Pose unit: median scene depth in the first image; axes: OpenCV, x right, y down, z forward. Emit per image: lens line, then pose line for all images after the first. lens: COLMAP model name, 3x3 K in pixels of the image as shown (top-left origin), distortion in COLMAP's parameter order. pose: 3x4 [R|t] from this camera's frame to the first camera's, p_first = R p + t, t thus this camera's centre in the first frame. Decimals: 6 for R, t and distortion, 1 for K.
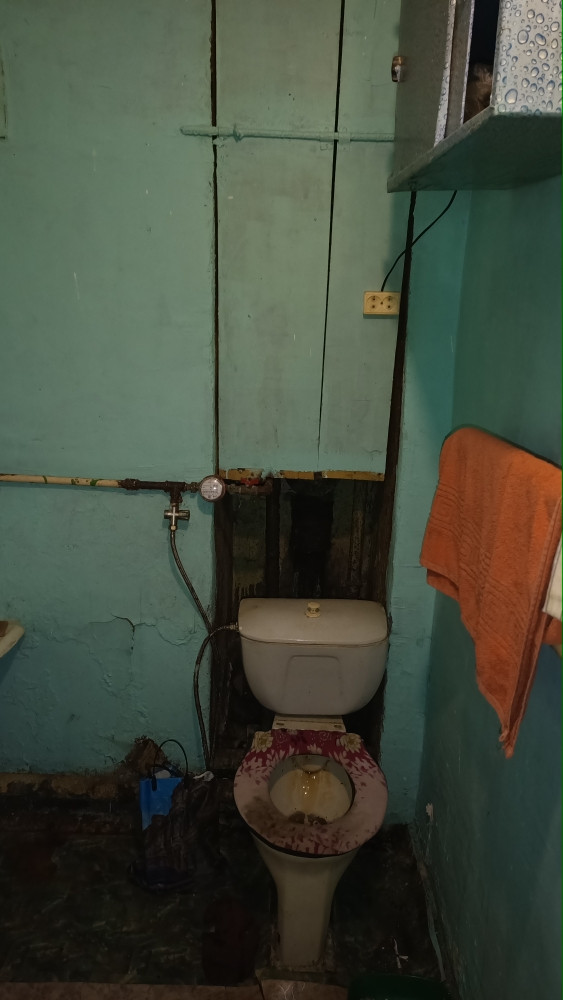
lens RADIAL K [[722.3, 0, 281.5], [0, 722.3, 500.0], [0, 0, 1]] dist [0.071472, -0.067166]
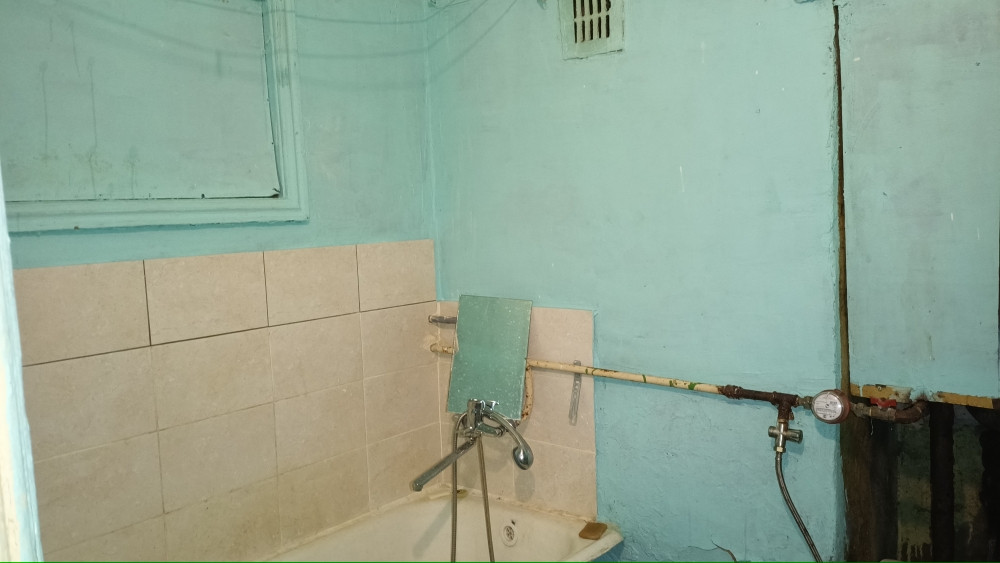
lens RADIAL K [[722.3, 0, 498.2], [0, 722.3, 283.2], [0, 0, 1]] dist [0.071472, -0.067166]
pose [[0.789040, -0.004708, -0.614323, 0.110217], [-0.099335, 0.985834, -0.135142, -0.003944], [0.606257, 0.167657, 0.777395, 0.121275]]
